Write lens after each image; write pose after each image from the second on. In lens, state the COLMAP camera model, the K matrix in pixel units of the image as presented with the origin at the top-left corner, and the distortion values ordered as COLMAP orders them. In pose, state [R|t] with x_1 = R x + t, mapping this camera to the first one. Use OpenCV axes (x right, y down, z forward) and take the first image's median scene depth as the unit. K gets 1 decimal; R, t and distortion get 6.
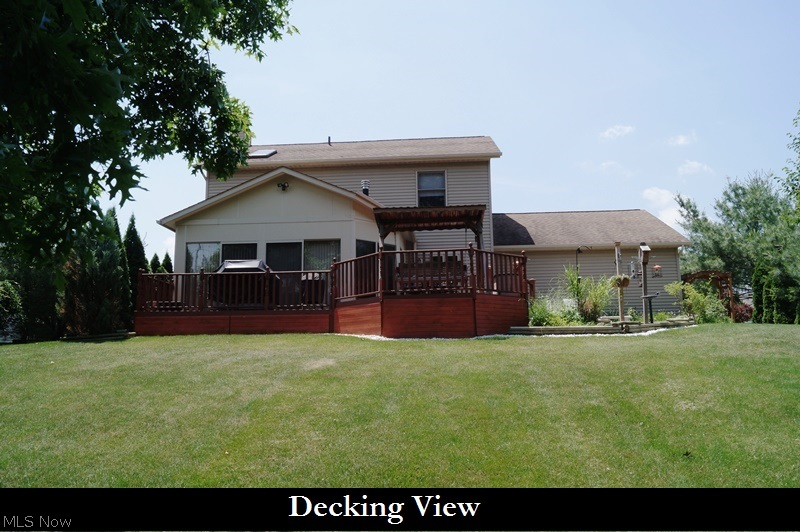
lens RADIAL K [[644.4, 0, 404.1], [0, 644.4, 262.9], [0, 0, 1]] dist [-0.078724, 0.013930]
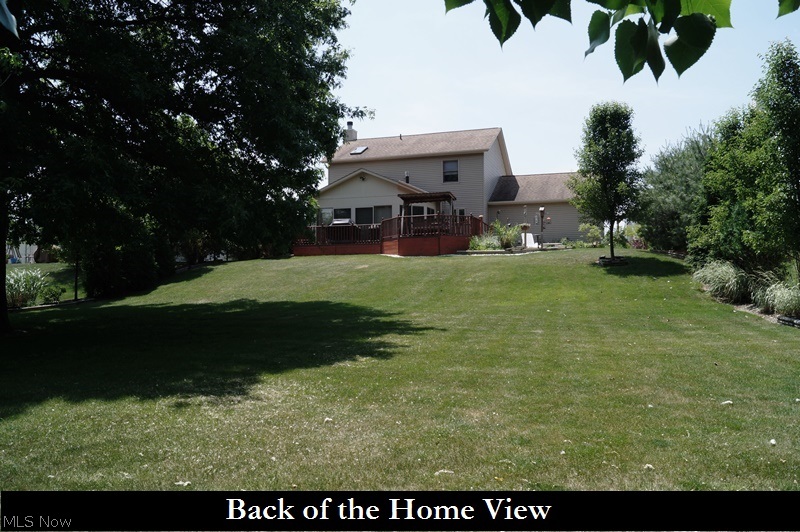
lens RADIAL K [[644.4, 0, 398.4], [0, 644.4, 268.4], [0, 0, 1]] dist [-0.078724, 0.013930]
pose [[0.969609, -0.000514, -0.244660, 0.439780], [0.034032, 0.990560, 0.132787, -0.117991], [0.242282, -0.137078, 0.960473, -0.982797]]
